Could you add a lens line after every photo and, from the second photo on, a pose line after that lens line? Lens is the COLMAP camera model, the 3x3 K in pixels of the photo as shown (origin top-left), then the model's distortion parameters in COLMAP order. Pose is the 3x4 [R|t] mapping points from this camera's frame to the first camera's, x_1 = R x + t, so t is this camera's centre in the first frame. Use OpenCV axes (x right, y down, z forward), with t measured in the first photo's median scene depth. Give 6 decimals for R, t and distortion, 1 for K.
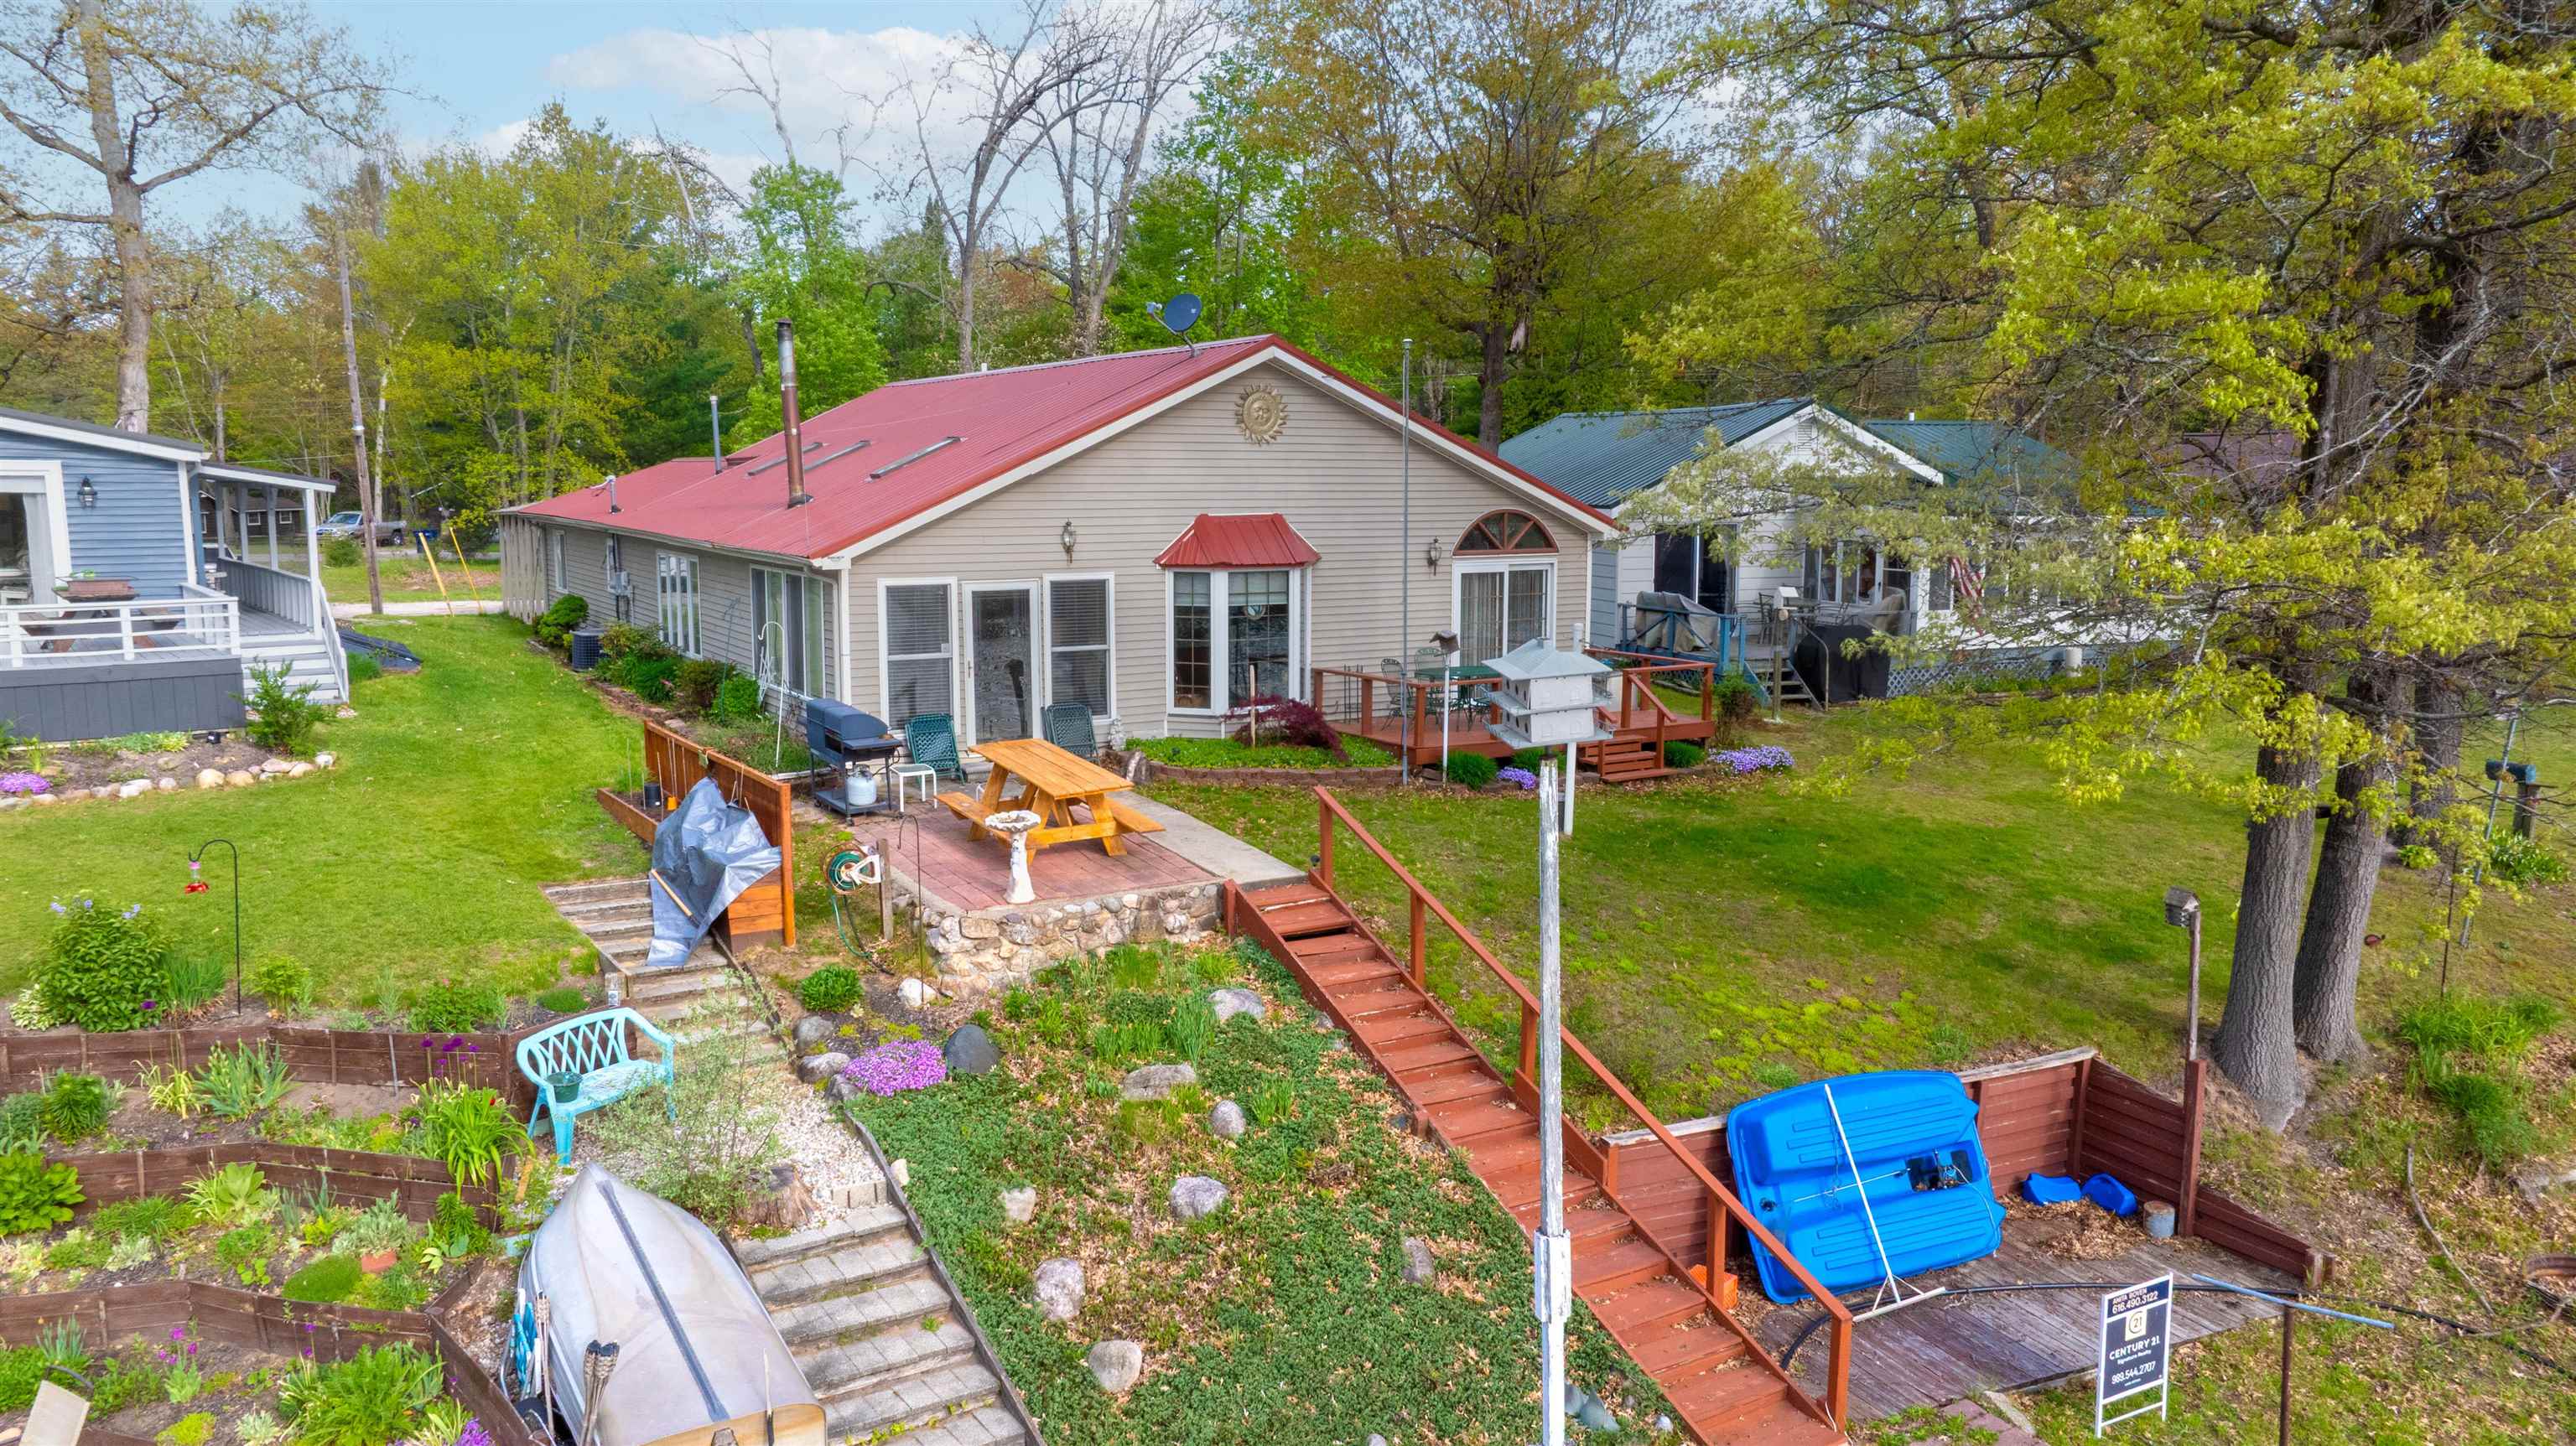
lens RADIAL K [[1828.4, 0, 1297.0], [0, 1828.4, 684.1], [0, 0, 1]] dist [0.001736, -0.060757]
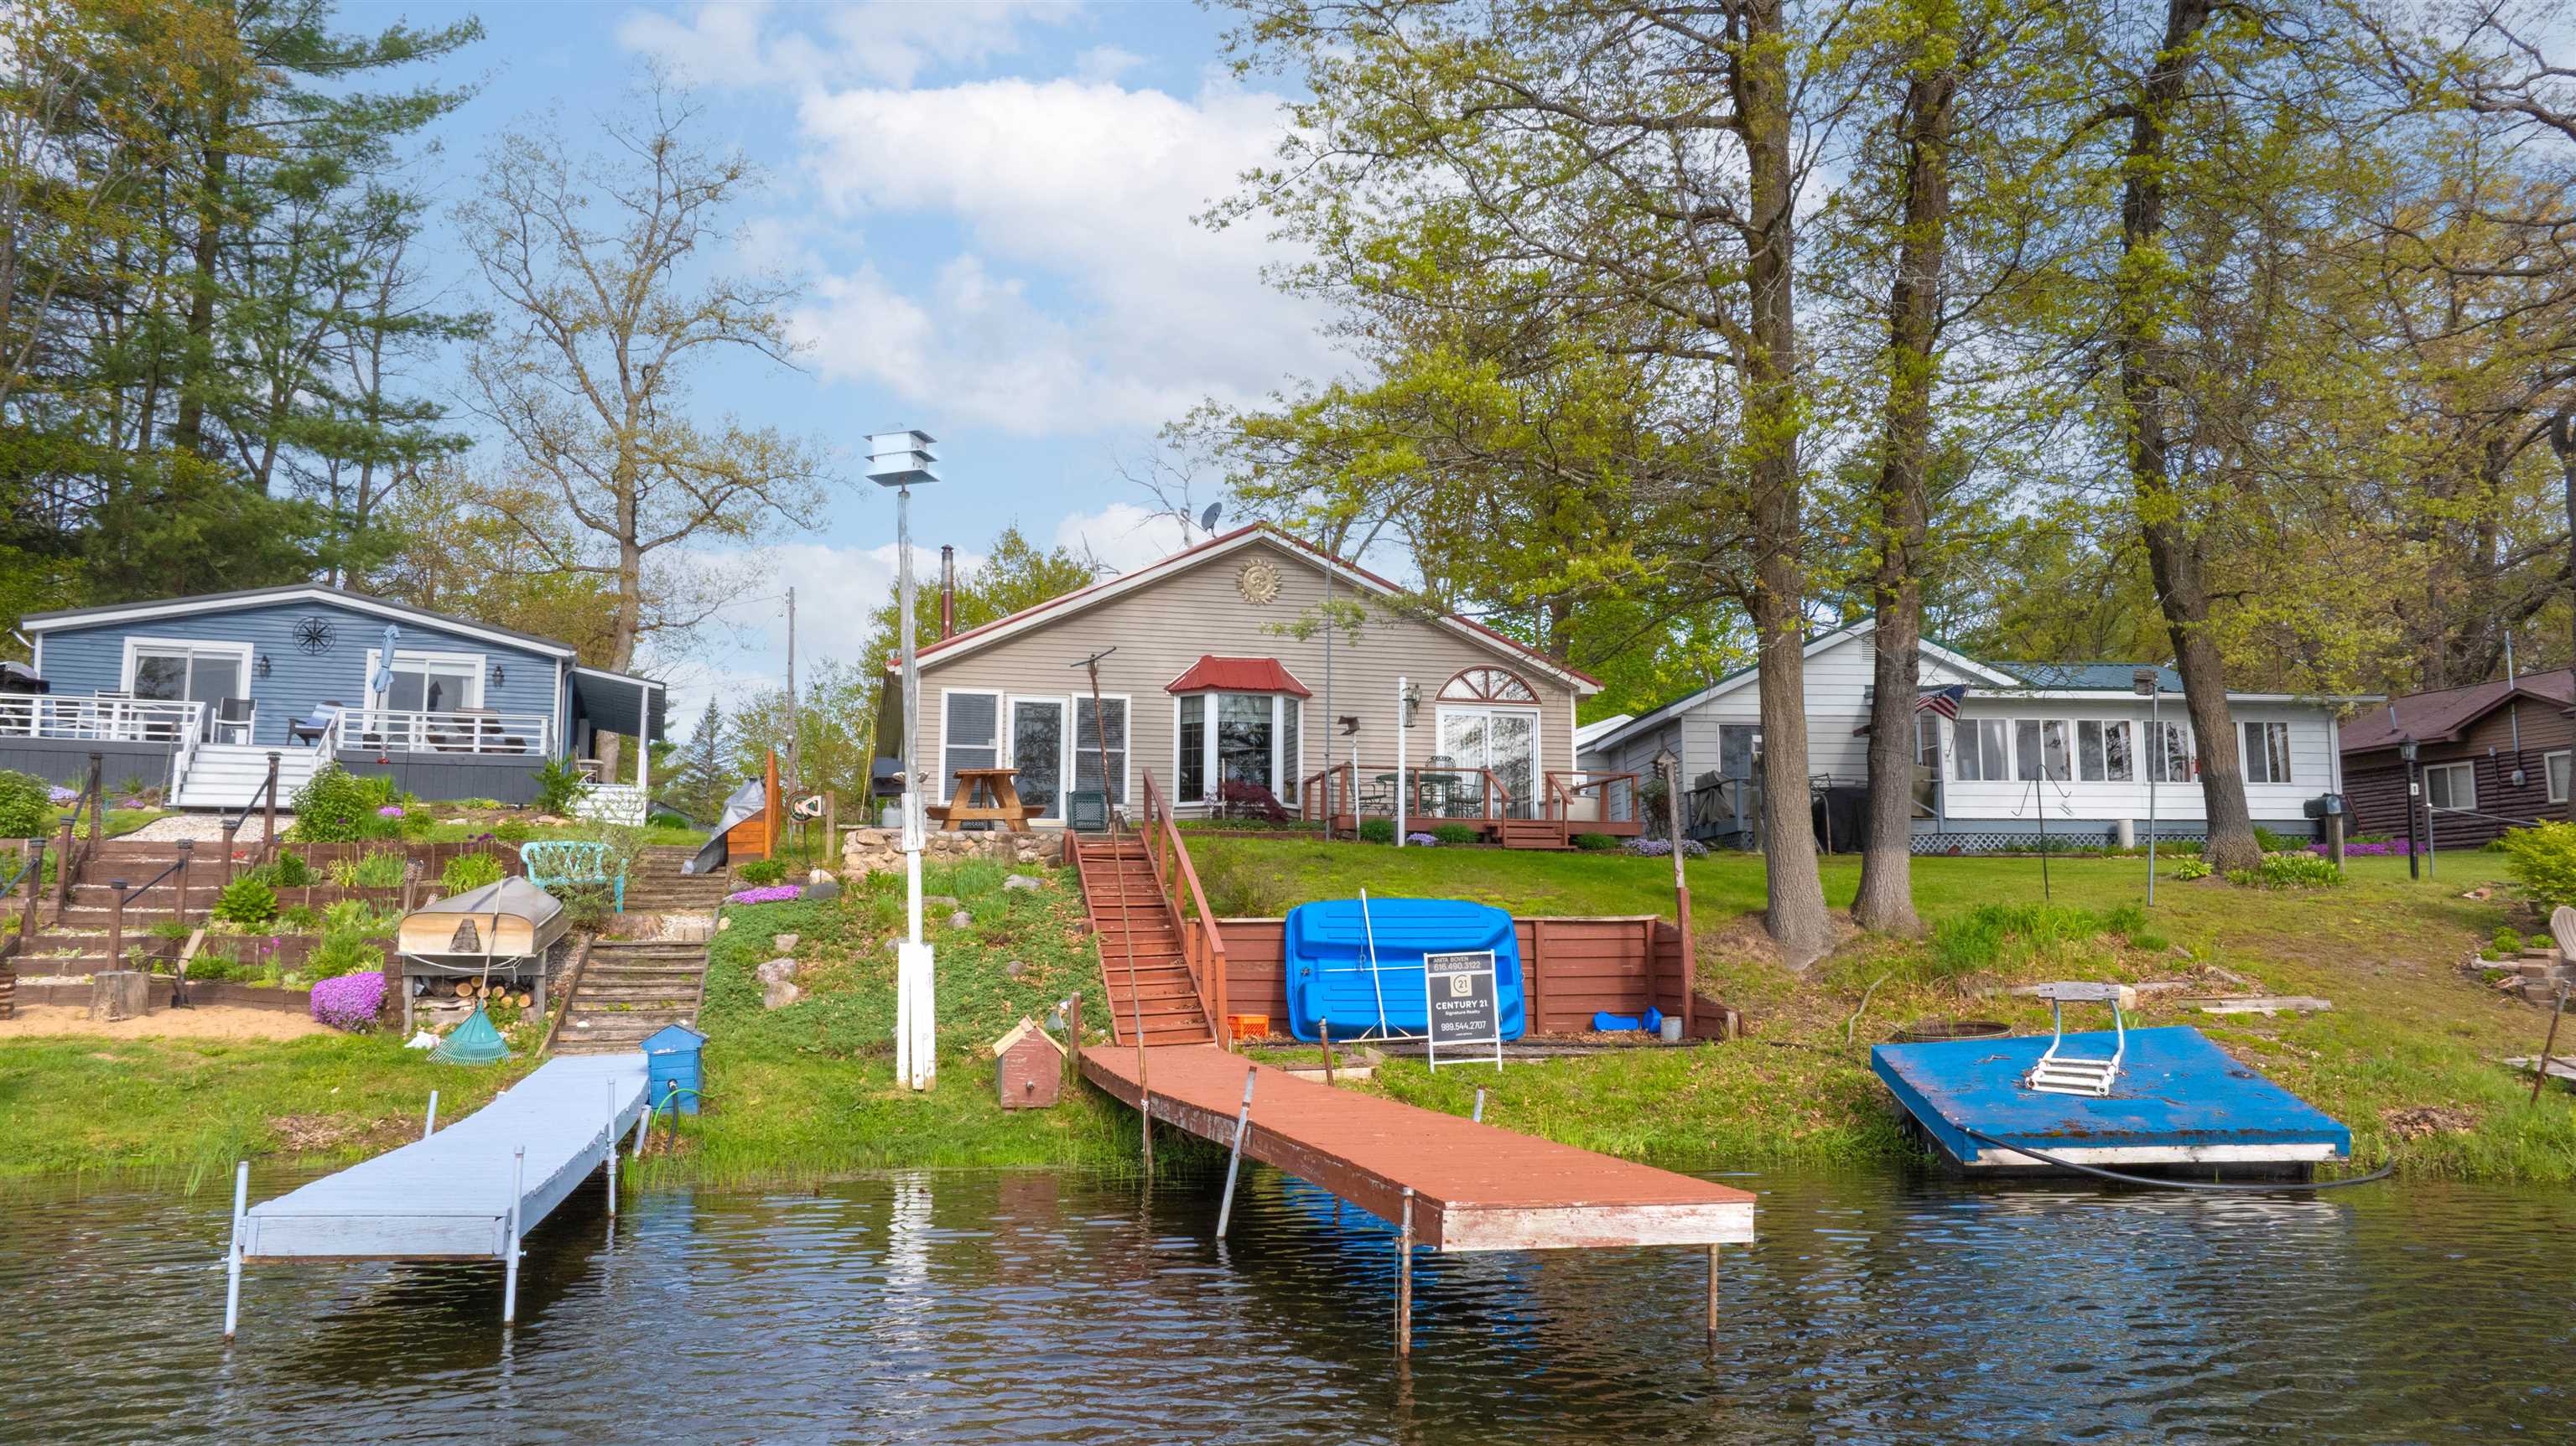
lens RADIAL K [[1828.4, 0, 1297.0], [0, 1828.4, 684.1], [0, 0, 1]] dist [0.001736, -0.060757]
pose [[0.948881, -0.050253, -0.311607, 0.429716], [-0.034187, 0.965072, -0.259743, 0.272507], [0.313776, 0.257118, 0.914021, -0.168392]]
